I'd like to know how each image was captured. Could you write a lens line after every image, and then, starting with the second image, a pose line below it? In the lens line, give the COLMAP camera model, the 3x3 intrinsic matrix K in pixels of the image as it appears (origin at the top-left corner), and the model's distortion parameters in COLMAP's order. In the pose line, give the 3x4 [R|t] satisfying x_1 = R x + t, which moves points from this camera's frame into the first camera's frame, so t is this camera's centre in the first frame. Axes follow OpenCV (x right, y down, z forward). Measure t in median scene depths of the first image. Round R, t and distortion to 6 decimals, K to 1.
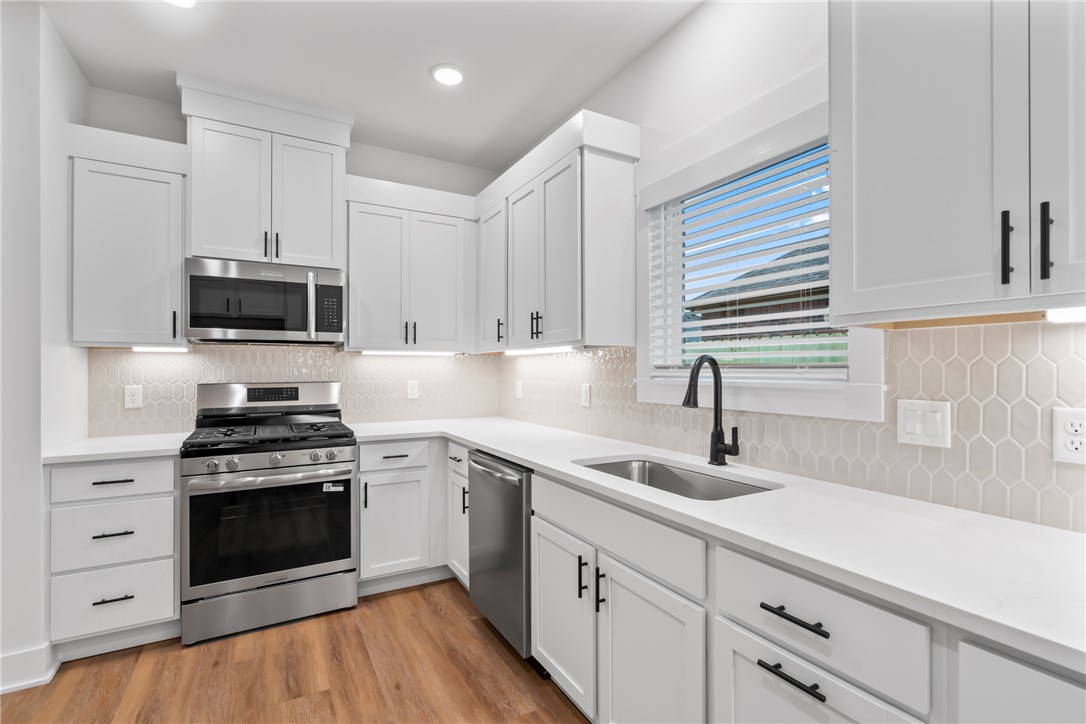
lens RADIAL K [[491.8, 0, 539.7], [0, 491.8, 366.3], [0, 0, 1]] dist [-0.001050, 0.000503]
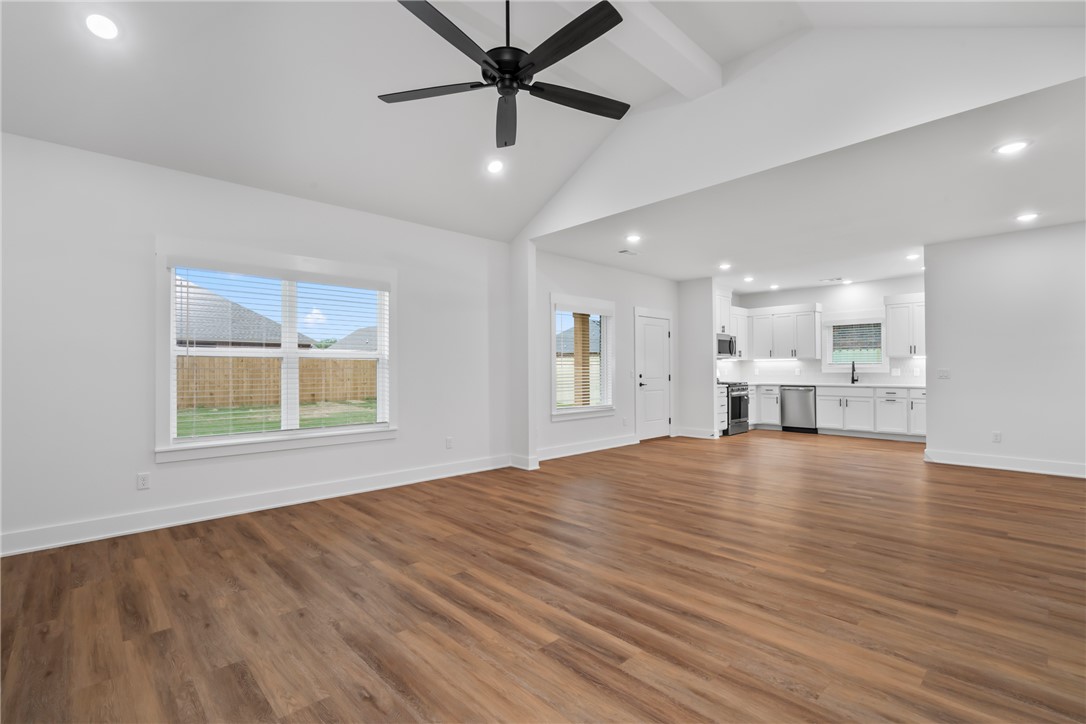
lens RADIAL K [[491.8, 0, 539.7], [0, 491.8, 366.3], [0, 0, 1]] dist [-0.001050, 0.000503]
pose [[0.971232, -0.001998, 0.238128, -2.880438], [0.003414, 0.999979, -0.005534, 0.032835], [-0.238112, 0.006188, 0.971218, -2.259946]]
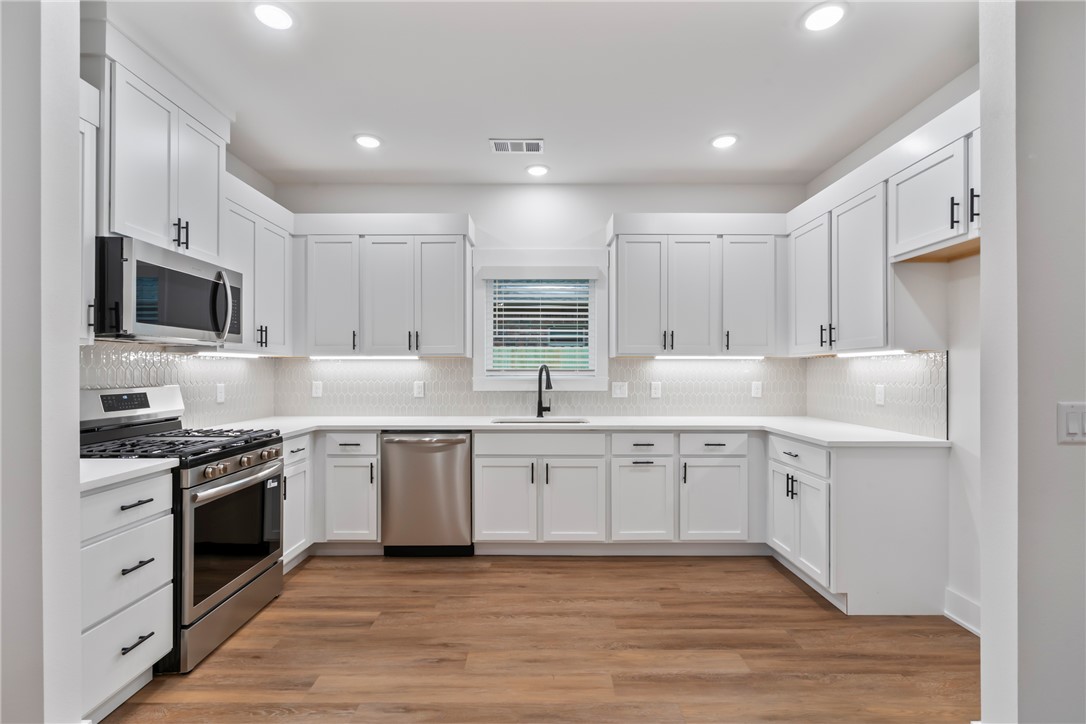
lens RADIAL K [[491.8, 0, 539.7], [0, 491.8, 366.3], [0, 0, 1]] dist [-0.001050, 0.000503]
pose [[0.494375, 0.008680, 0.869205, -1.099308], [-0.005267, 0.999962, -0.006990, -0.000927], [-0.869233, -0.001123, 0.494402, -0.022691]]
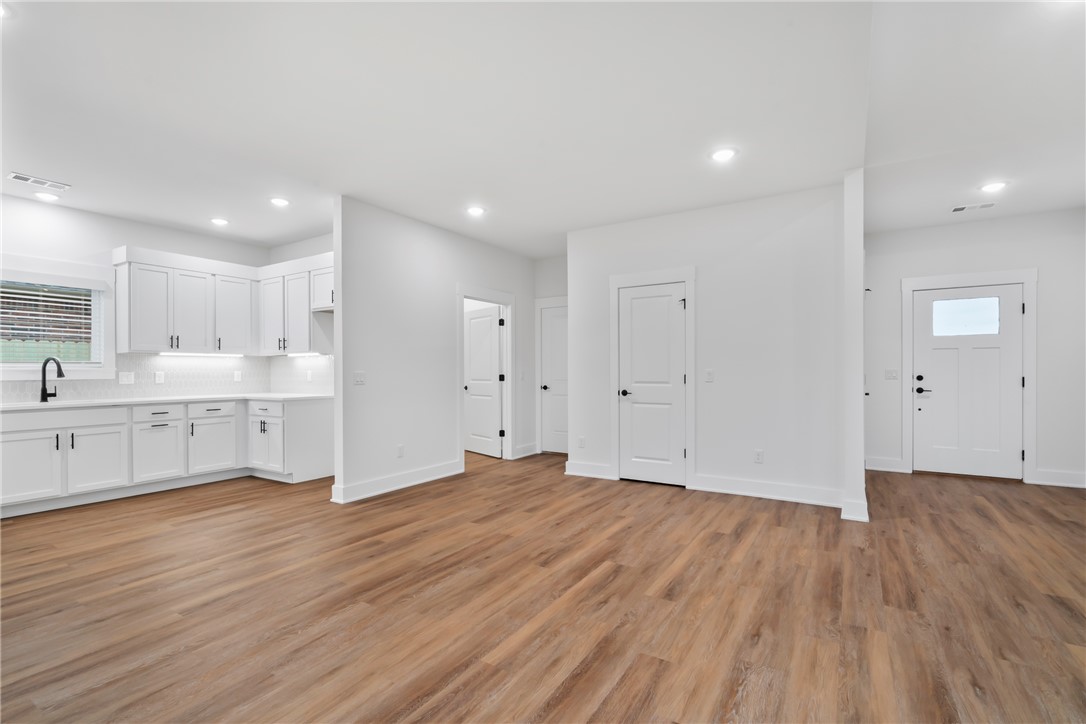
lens RADIAL K [[493.4, 0, 540.8], [0, 493.4, 373.3], [0, 0, 1]] dist [0.000466, 0.000150]
pose [[-0.472722, -0.001651, 0.881210, -2.247113], [0.001571, 0.999995, 0.002717, 0.039995], [-0.881210, 0.002668, -0.472717, -0.014403]]
